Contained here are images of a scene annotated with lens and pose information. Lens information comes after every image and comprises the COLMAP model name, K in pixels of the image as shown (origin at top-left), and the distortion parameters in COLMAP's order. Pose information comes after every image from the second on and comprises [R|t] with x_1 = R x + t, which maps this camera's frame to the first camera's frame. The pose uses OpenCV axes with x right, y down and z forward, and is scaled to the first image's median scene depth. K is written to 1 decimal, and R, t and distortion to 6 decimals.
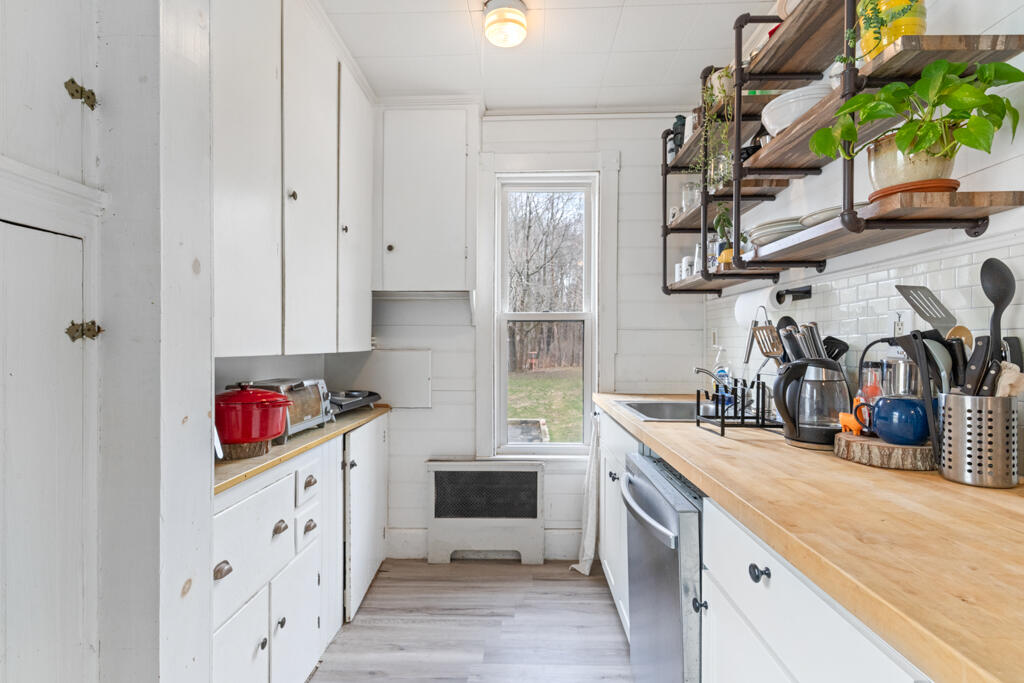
lens RADIAL K [[484.3, 0, 512.0], [0, 484.3, 341.5], [0, 0, 1]] dist [0.002012, 0.000089]
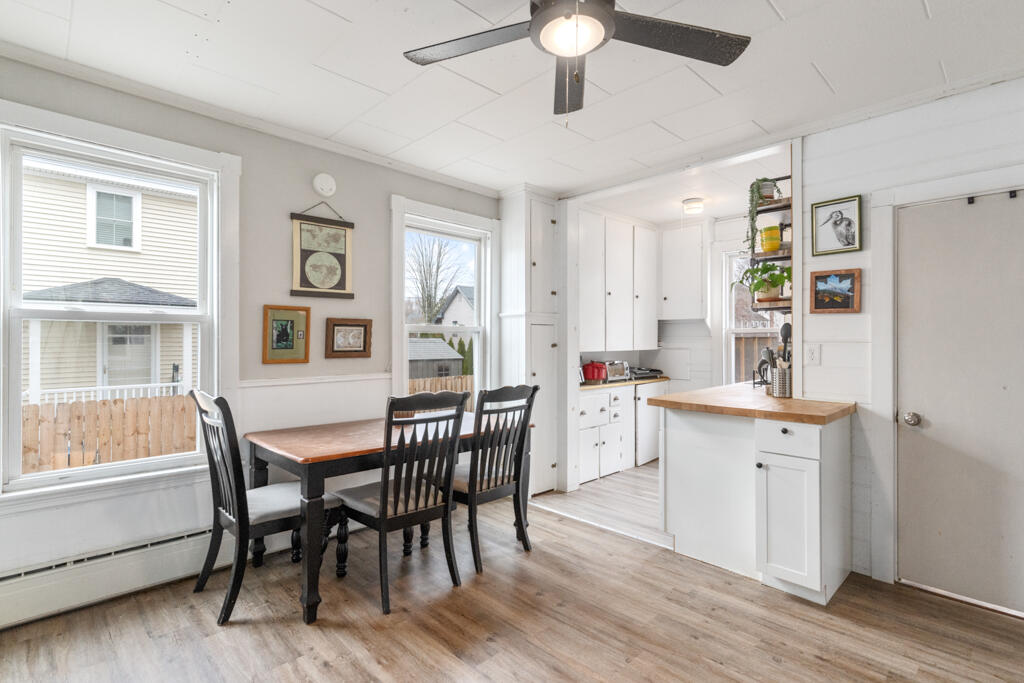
lens RADIAL K [[505.9, 0, 512.0], [0, 505.9, 341.5], [0, 0, 1]] dist [0.000914, 0.000120]
pose [[0.711077, 0.004941, -0.703097, 0.948524], [0.003244, 0.999942, 0.010308, -0.047147], [0.703106, -0.009611, 0.711020, -1.156295]]
